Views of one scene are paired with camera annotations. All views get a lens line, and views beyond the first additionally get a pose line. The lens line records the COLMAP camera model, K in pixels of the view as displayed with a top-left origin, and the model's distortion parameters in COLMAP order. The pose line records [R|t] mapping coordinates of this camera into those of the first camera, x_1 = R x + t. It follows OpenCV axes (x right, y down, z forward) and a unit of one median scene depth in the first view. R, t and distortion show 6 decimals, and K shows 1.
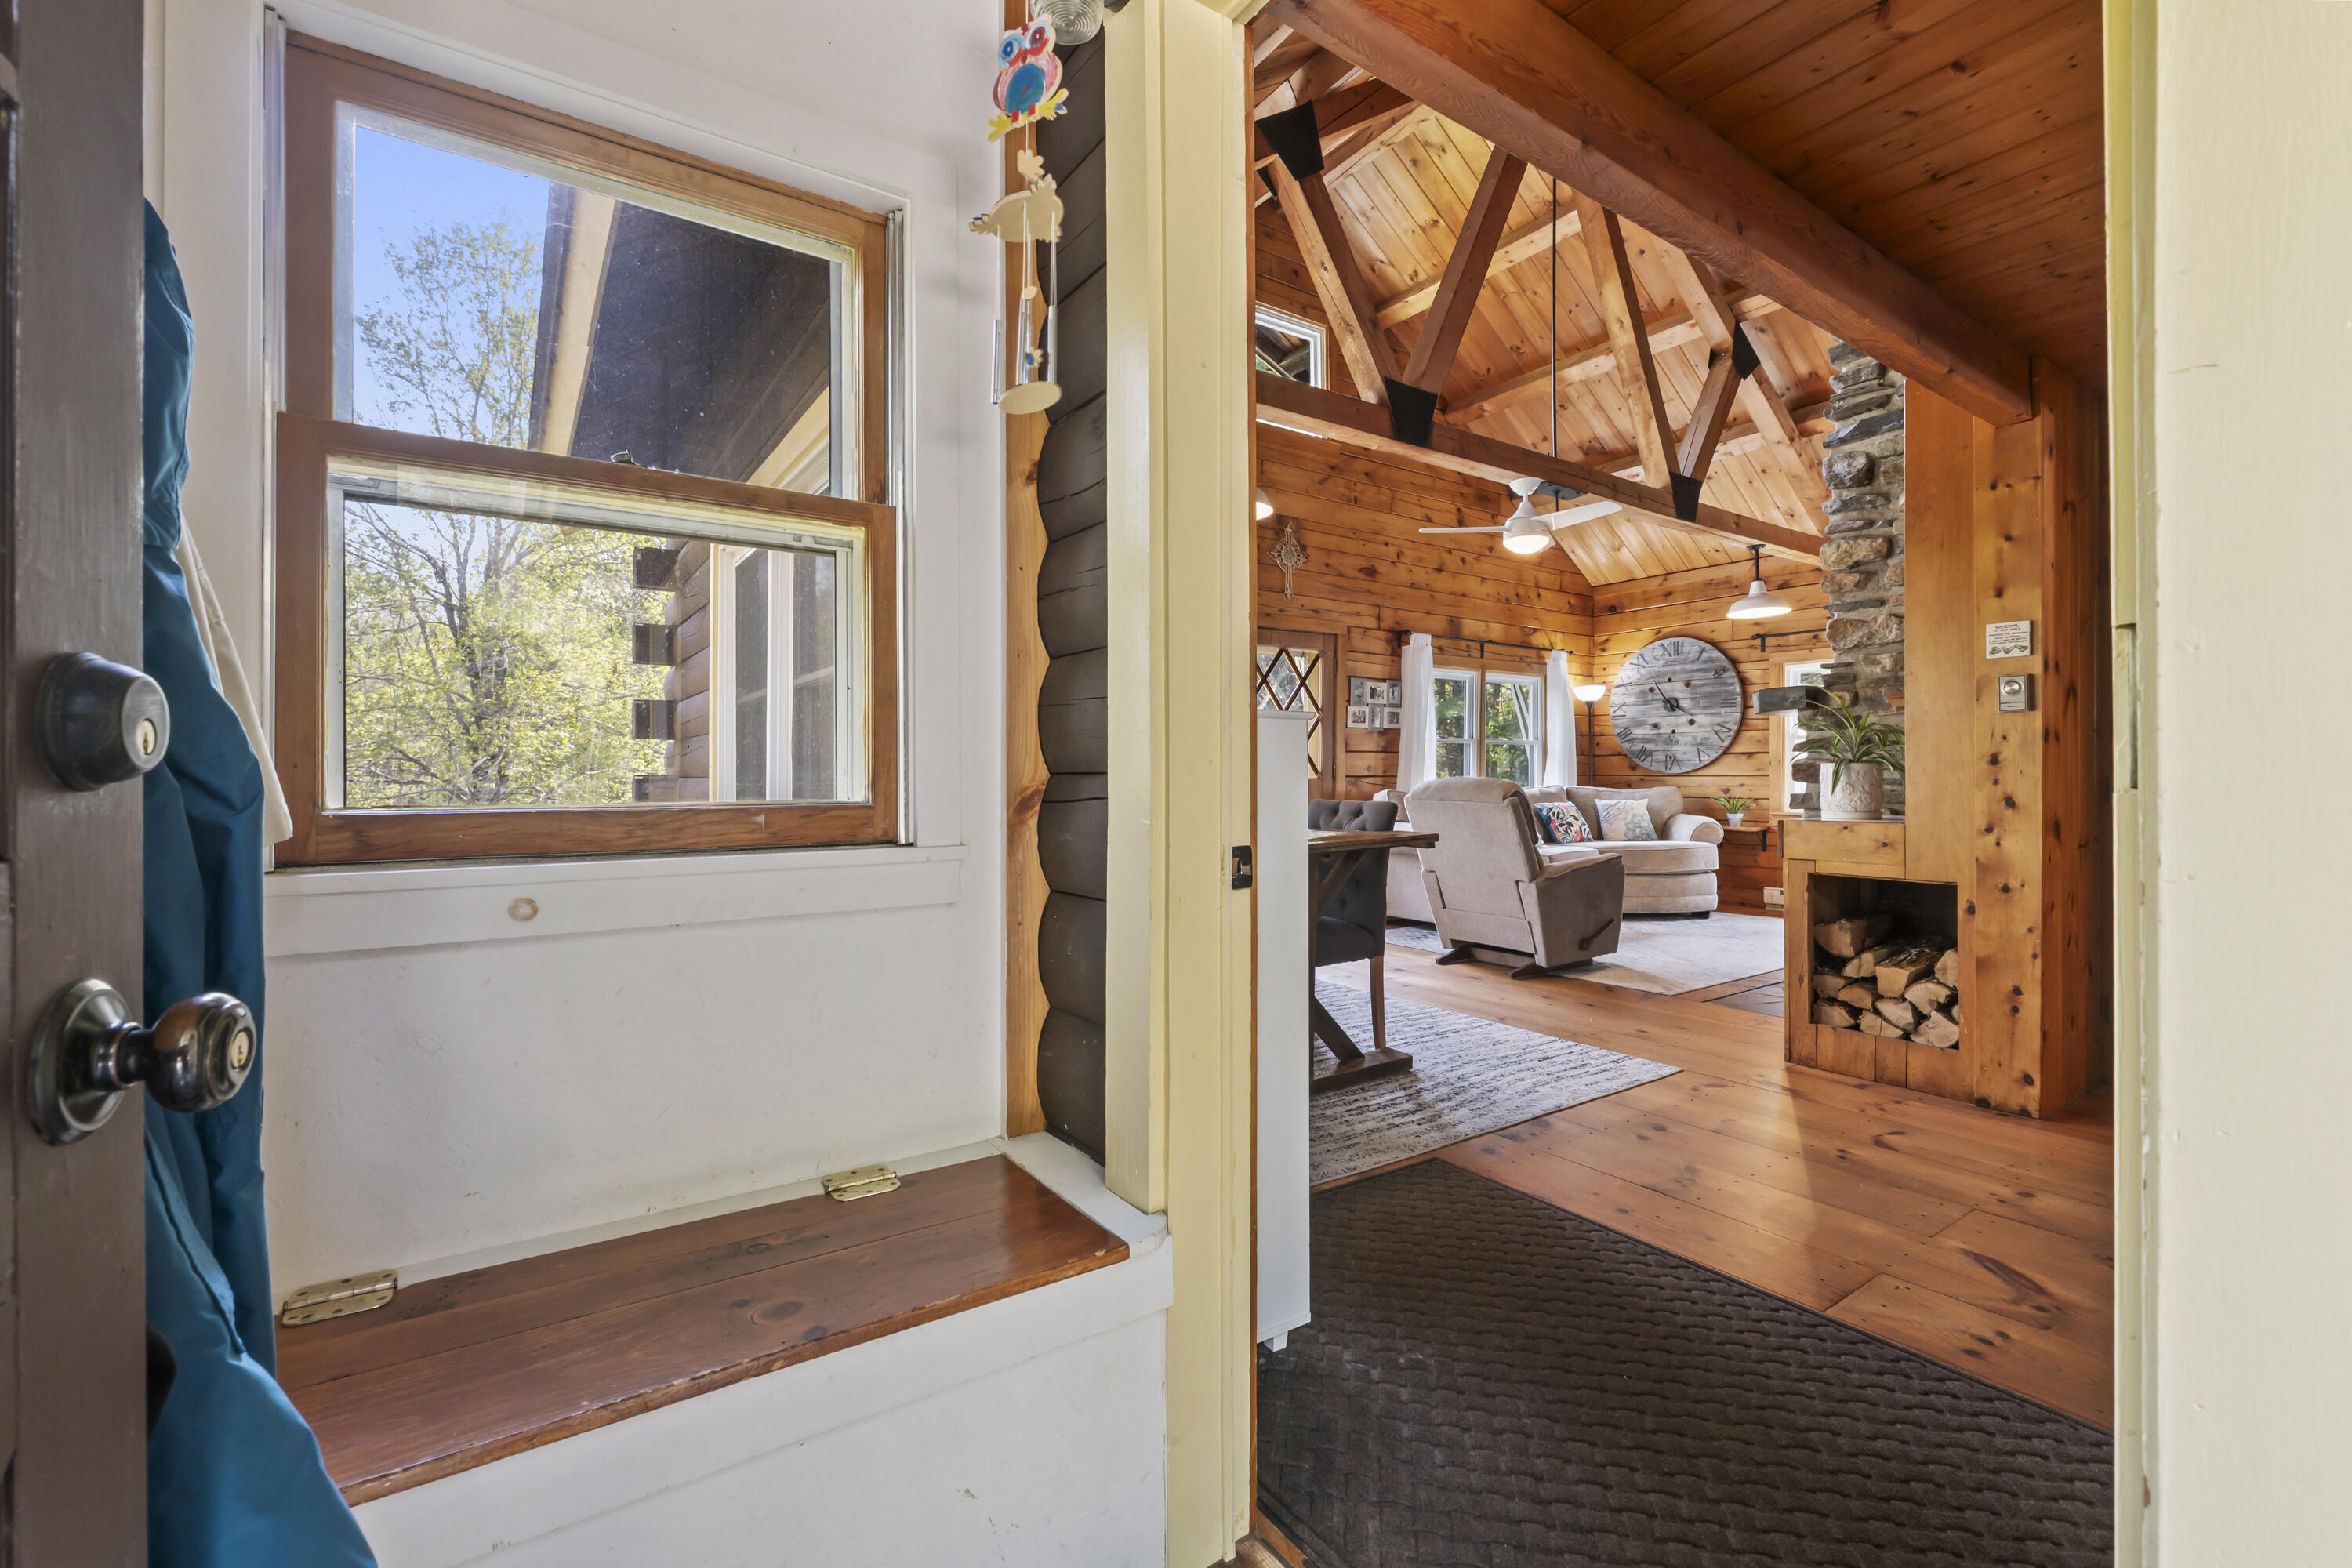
lens RADIAL K [[990.8, 0, 1175.3], [0, 990.8, 780.4], [0, 0, 1]] dist [-0.007386, 0.000029]
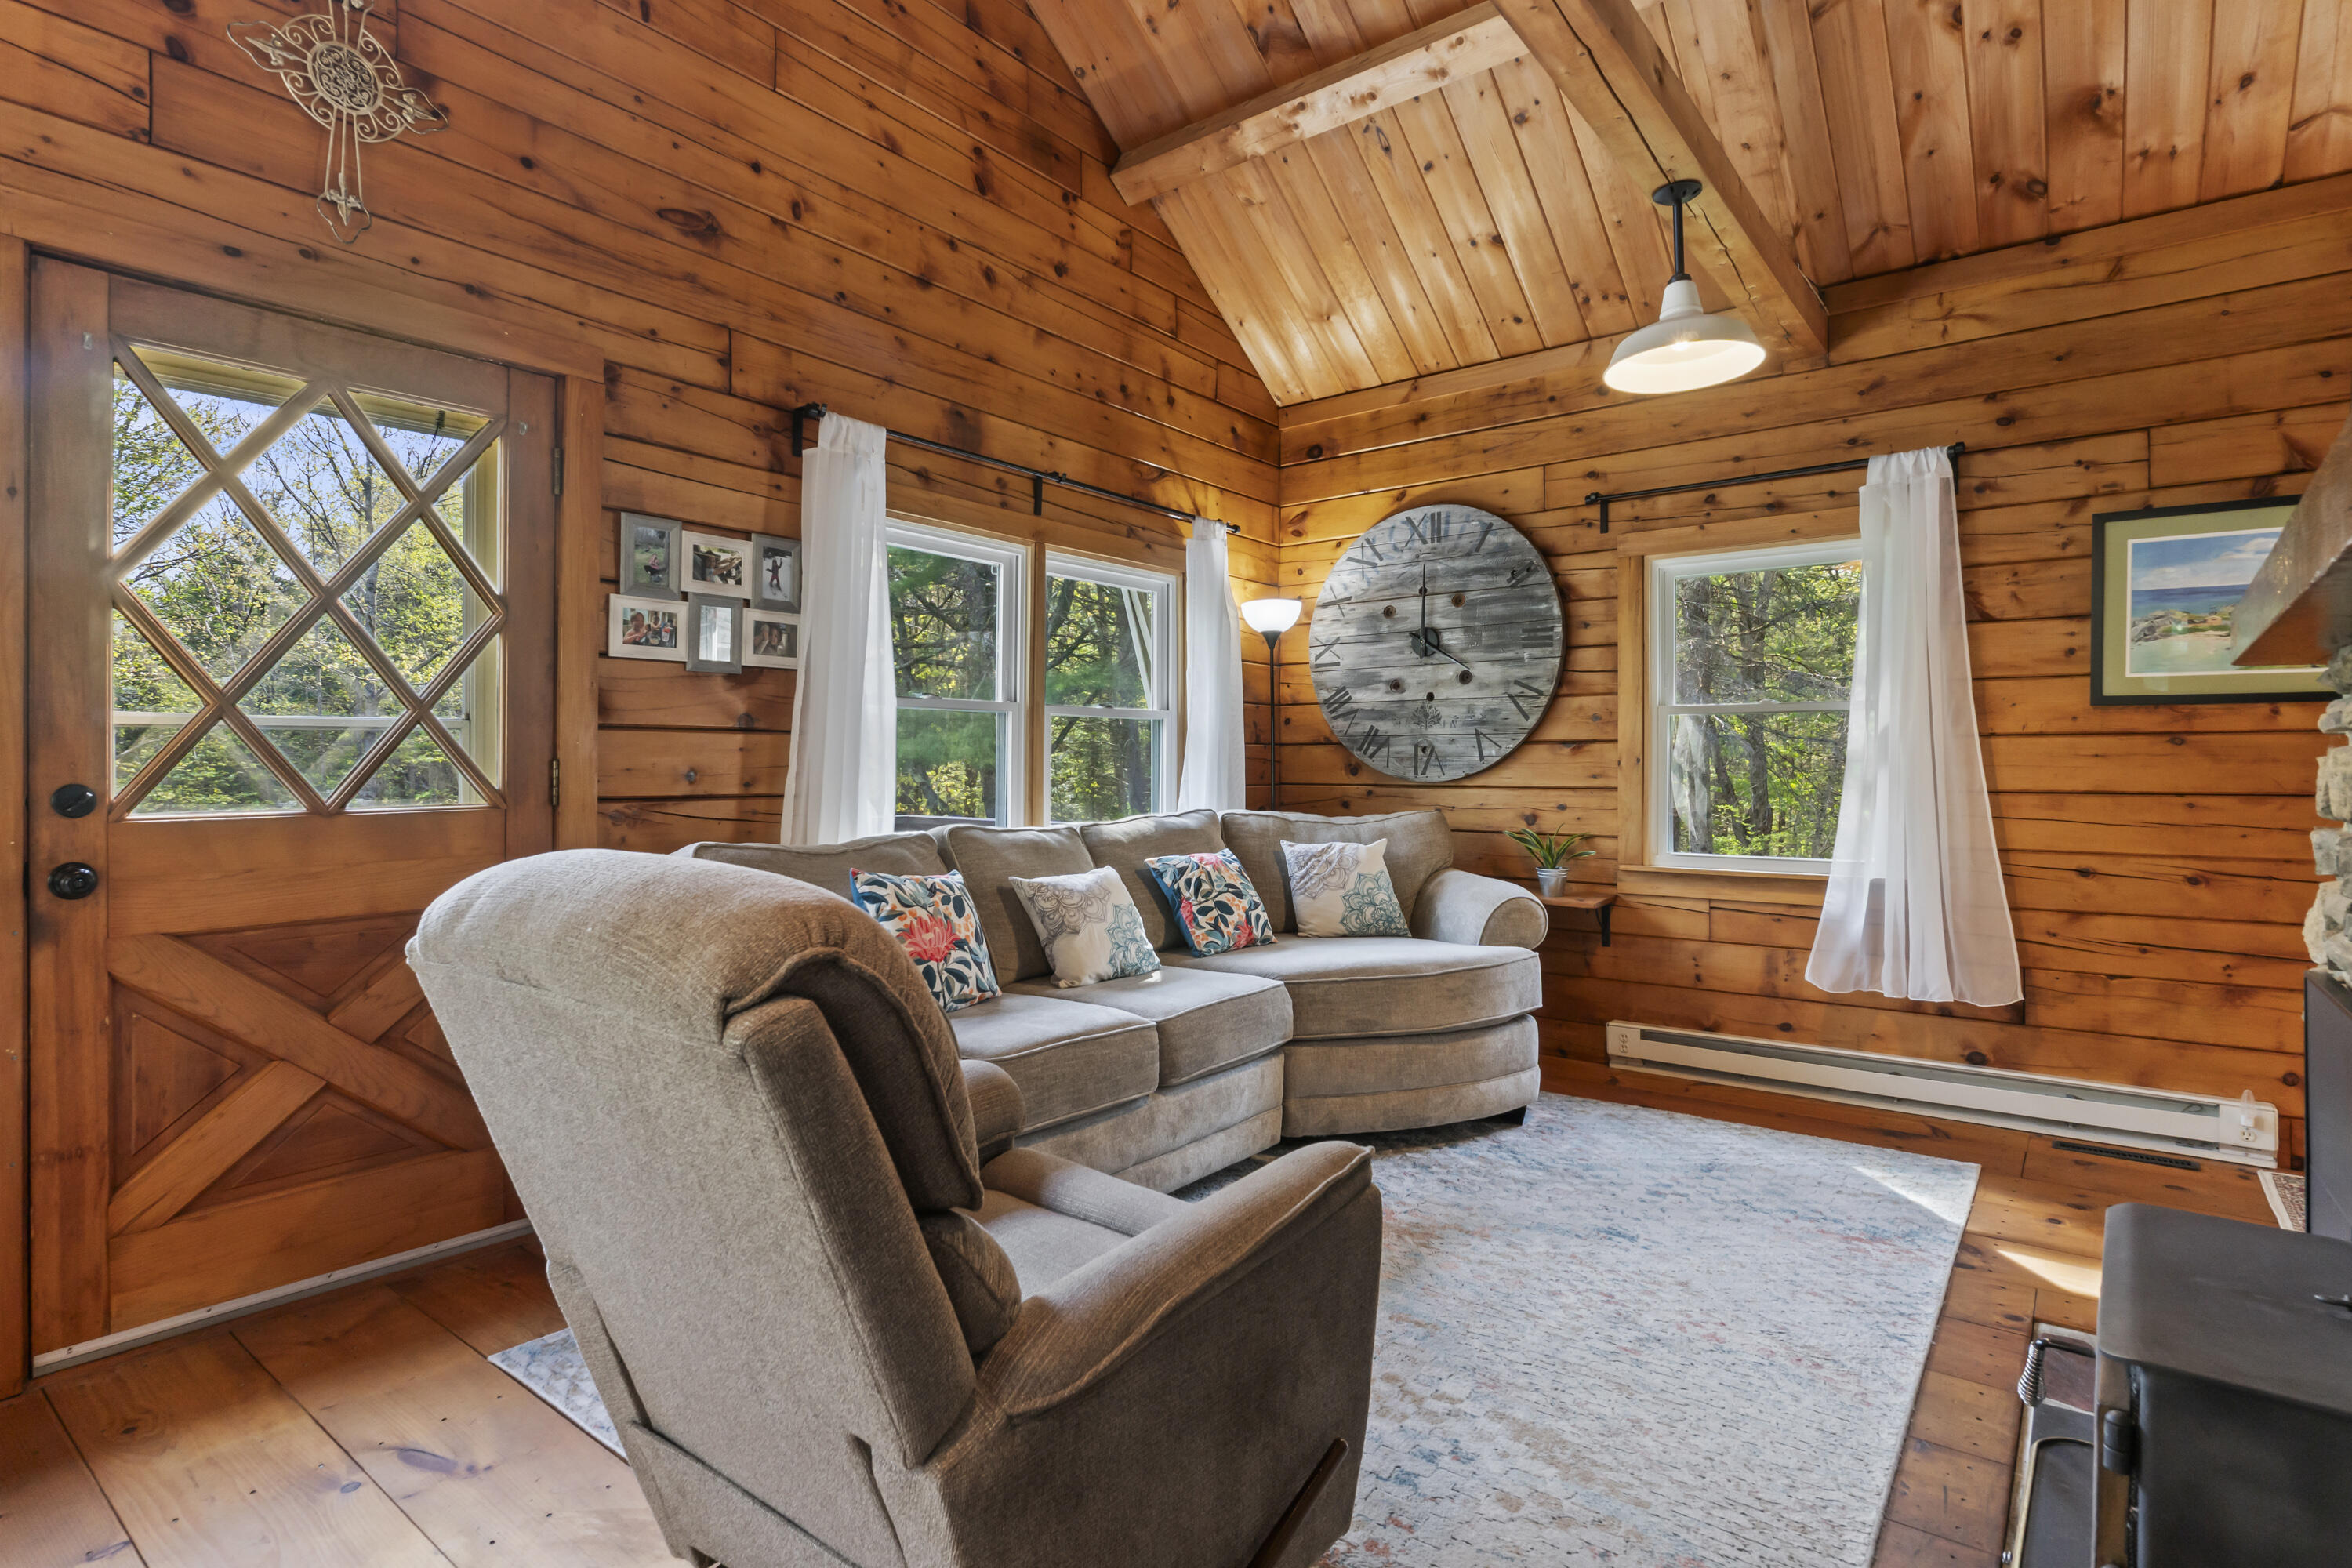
lens RADIAL K [[1199.3, 0, 1175.1], [0, 1199.3, 778.7], [0, 0, 1]] dist [-0.010801, 0.000536]
pose [[0.952980, -0.000743, 0.303033, 0.235873], [-0.001229, 0.999979, 0.006317, -0.014421], [-0.303031, -0.006393, 0.952959, 0.547714]]
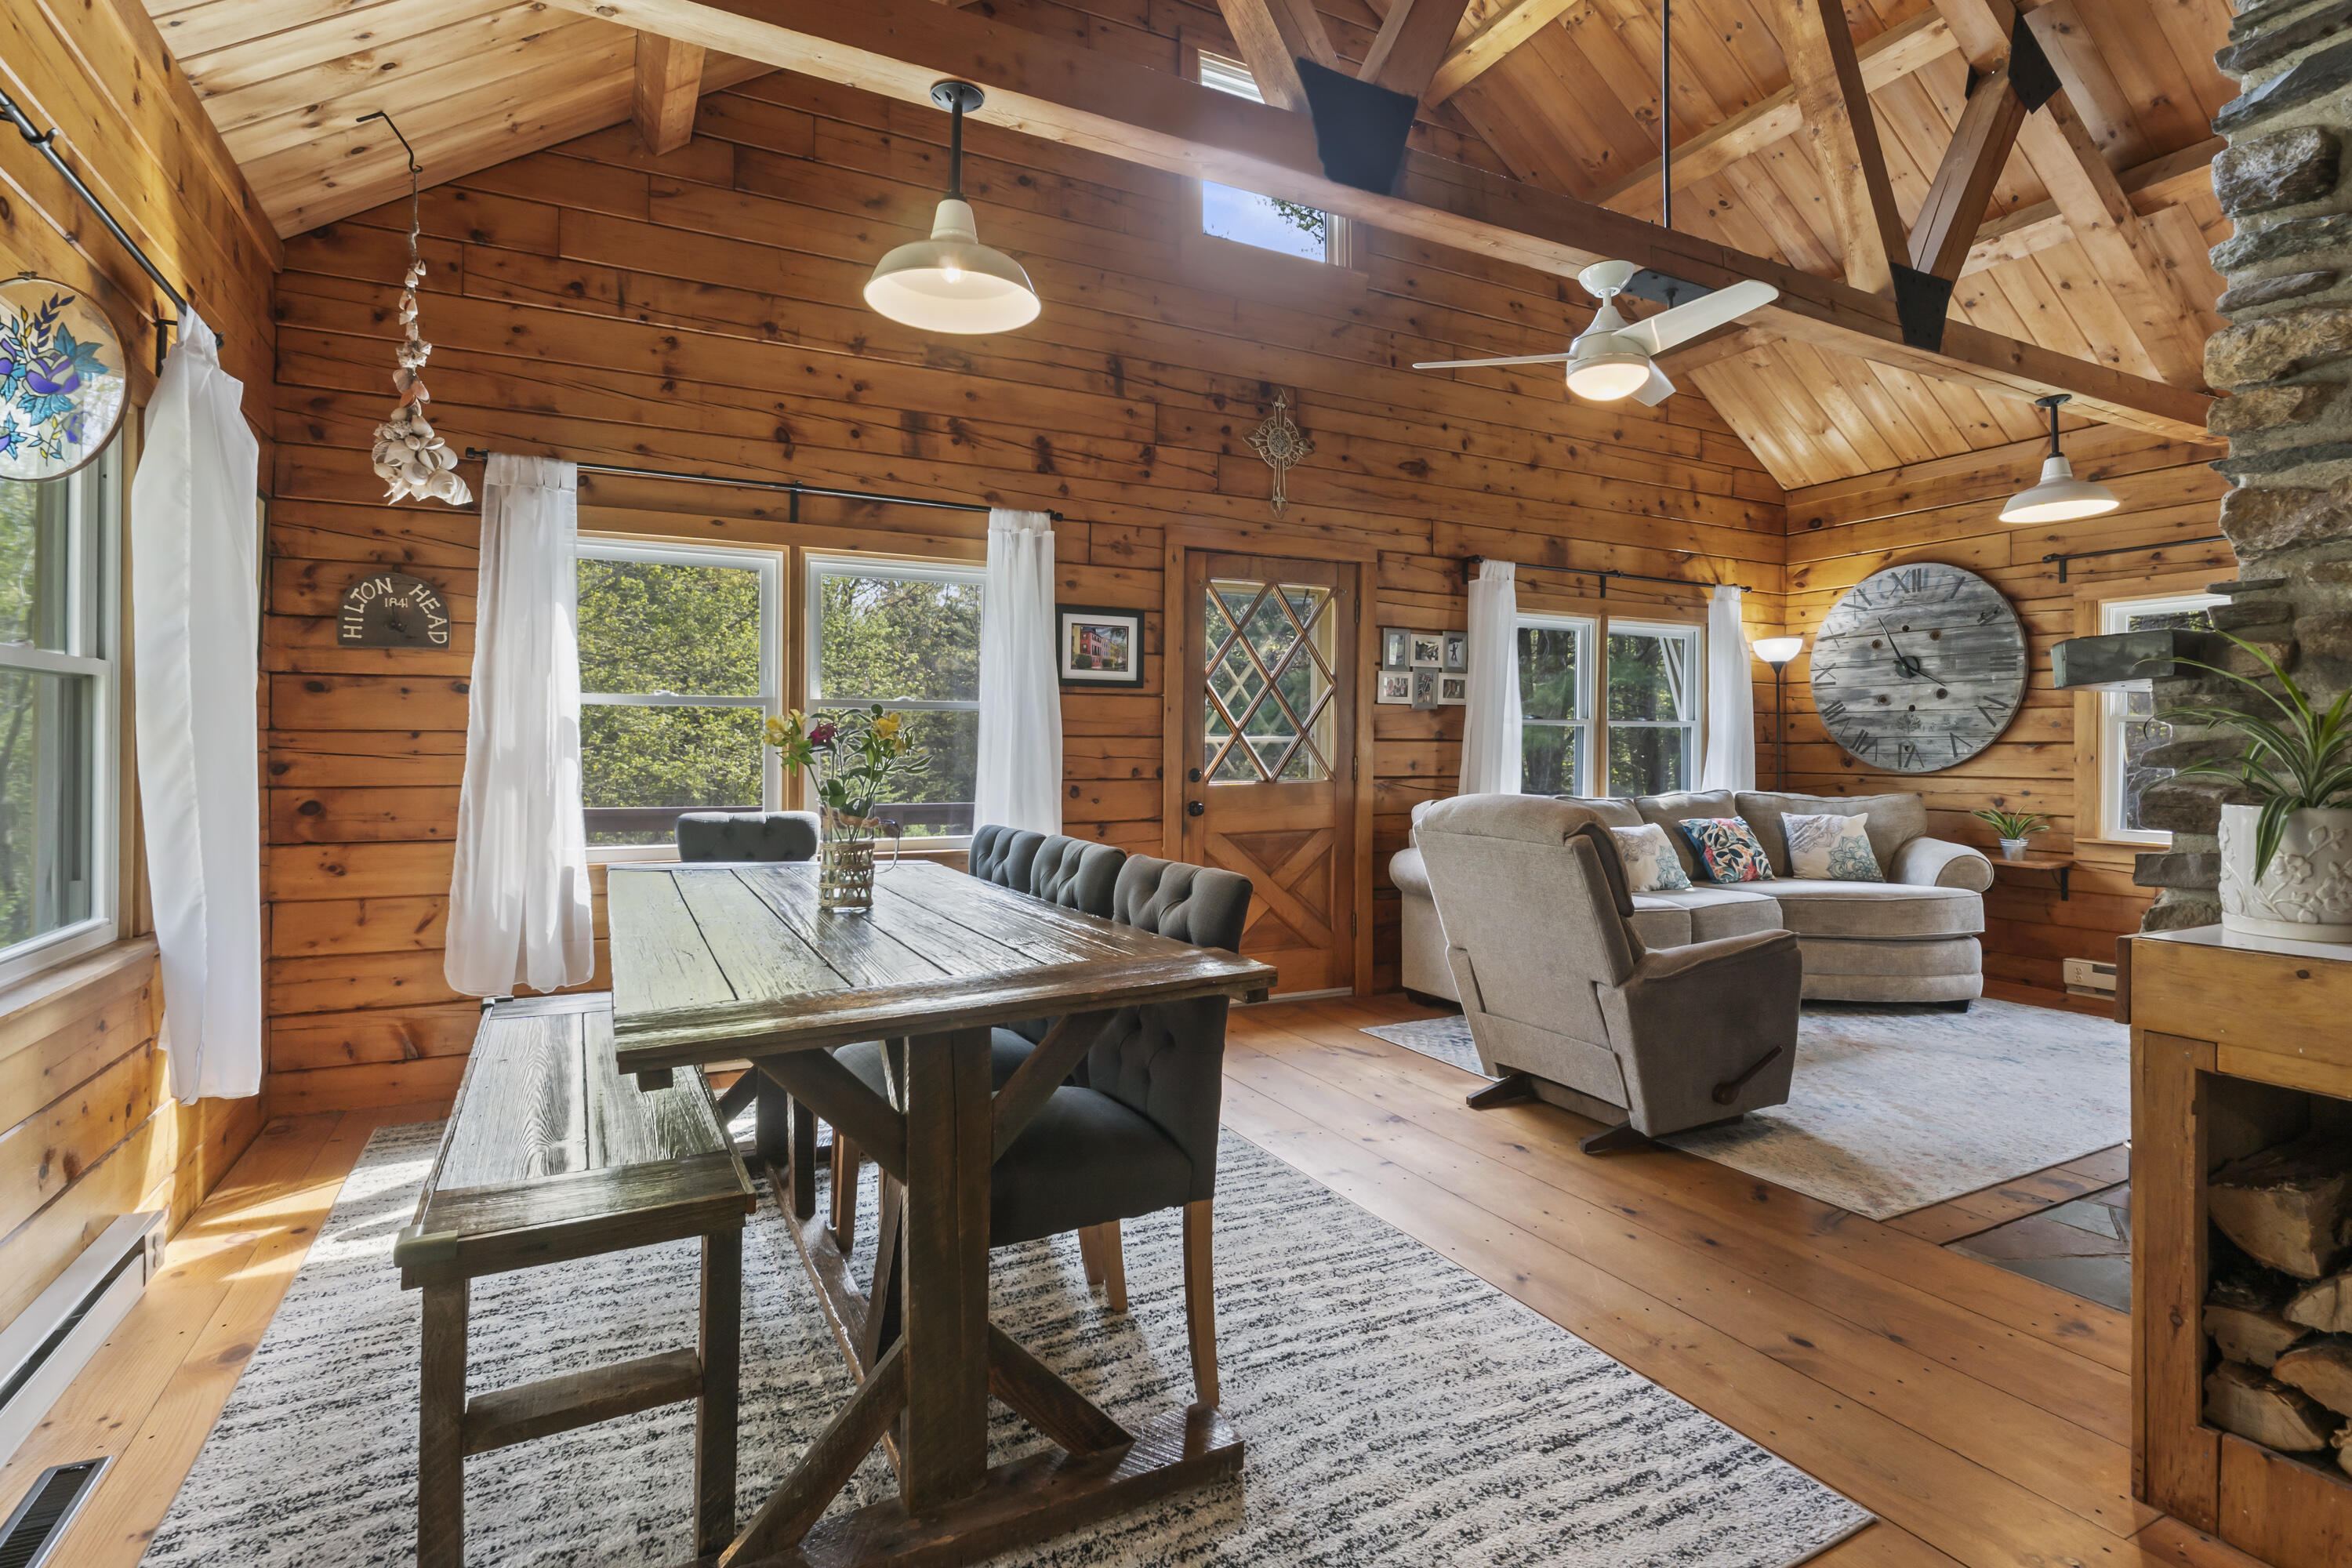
lens RADIAL K [[1143.7, 0, 1161.9], [0, 1143.7, 749.4], [0, 0, 1]] dist [-0.009028, 0.001147]
pose [[0.991752, 0.004937, -0.128077, 0.129418], [-0.005542, 0.999975, -0.004367, -0.019044], [0.128053, 0.005041, 0.991755, 0.226877]]
